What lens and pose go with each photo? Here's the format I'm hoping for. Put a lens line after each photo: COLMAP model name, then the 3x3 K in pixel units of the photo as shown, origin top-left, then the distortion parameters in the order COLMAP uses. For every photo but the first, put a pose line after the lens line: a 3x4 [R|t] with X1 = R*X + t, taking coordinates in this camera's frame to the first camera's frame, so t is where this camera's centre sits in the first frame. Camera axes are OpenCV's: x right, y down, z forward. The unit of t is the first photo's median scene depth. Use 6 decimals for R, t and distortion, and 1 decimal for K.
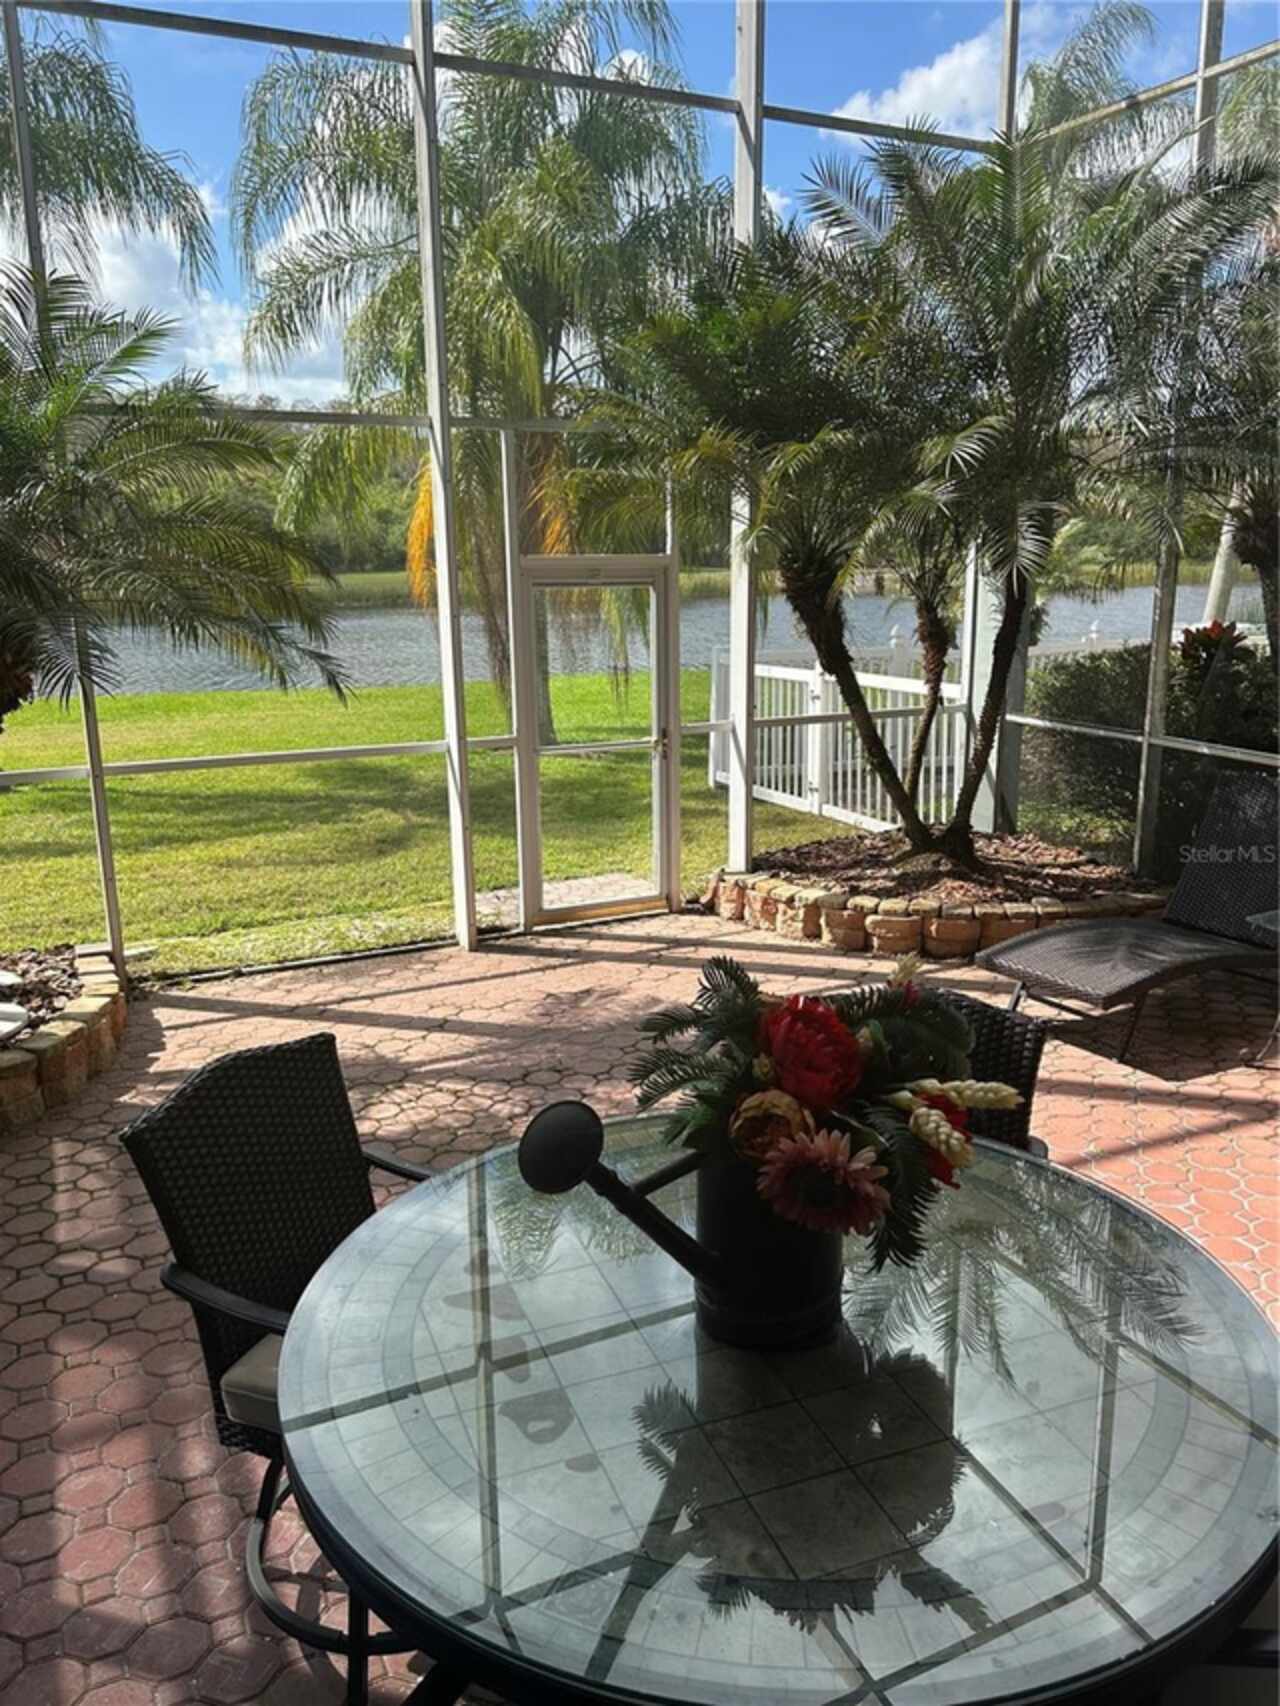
lens RADIAL K [[1280.8, 0, 640.3], [0, 1280.8, 848.2], [0, 0, 1]] dist [0.011129, -0.004491]
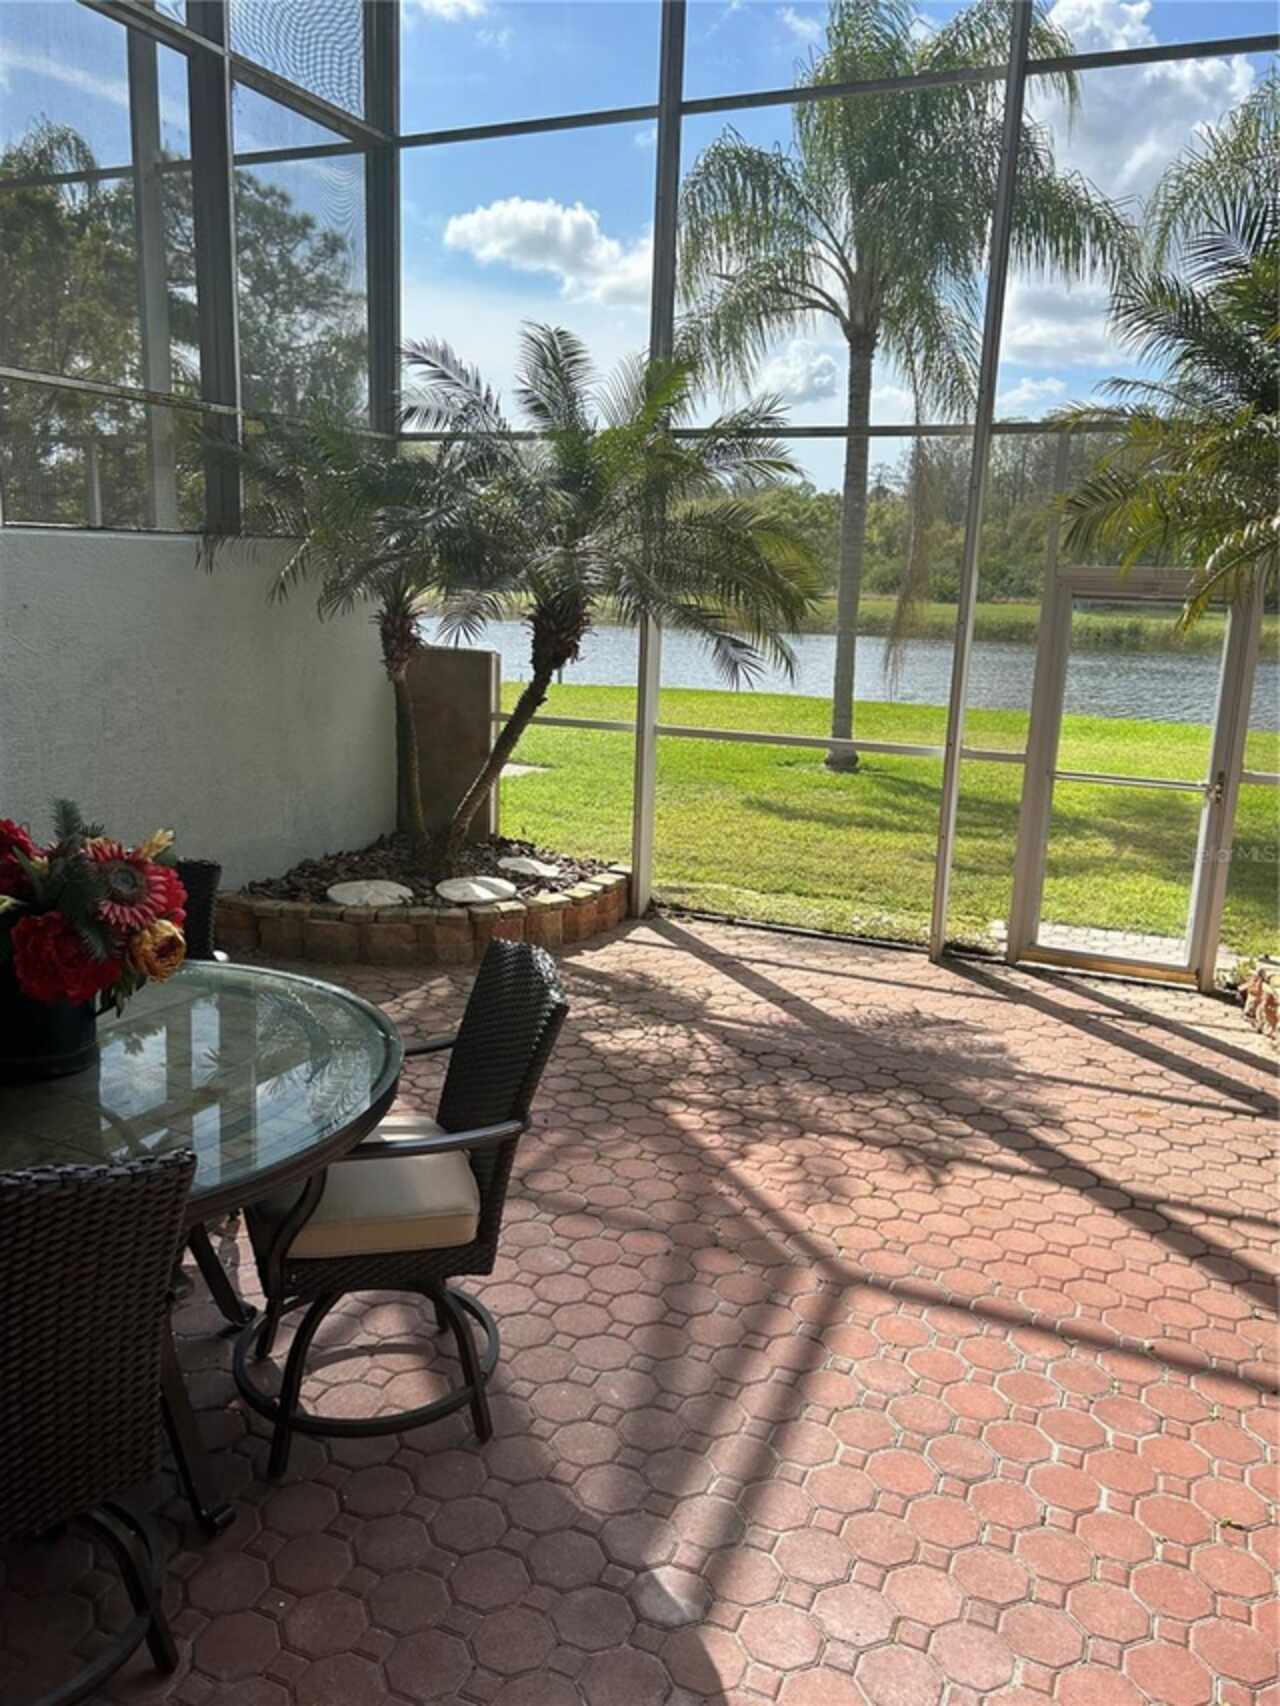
lens RADIAL K [[1280.8, 0, 636.3], [0, 1280.8, 857.5], [0, 0, 1]] dist [0.011129, -0.004491]
pose [[0.617305, 0.189608, -0.763533, 0.466861], [-0.206182, 0.975591, 0.075574, -0.025537], [0.759225, 0.110774, 0.641331, 0.188000]]
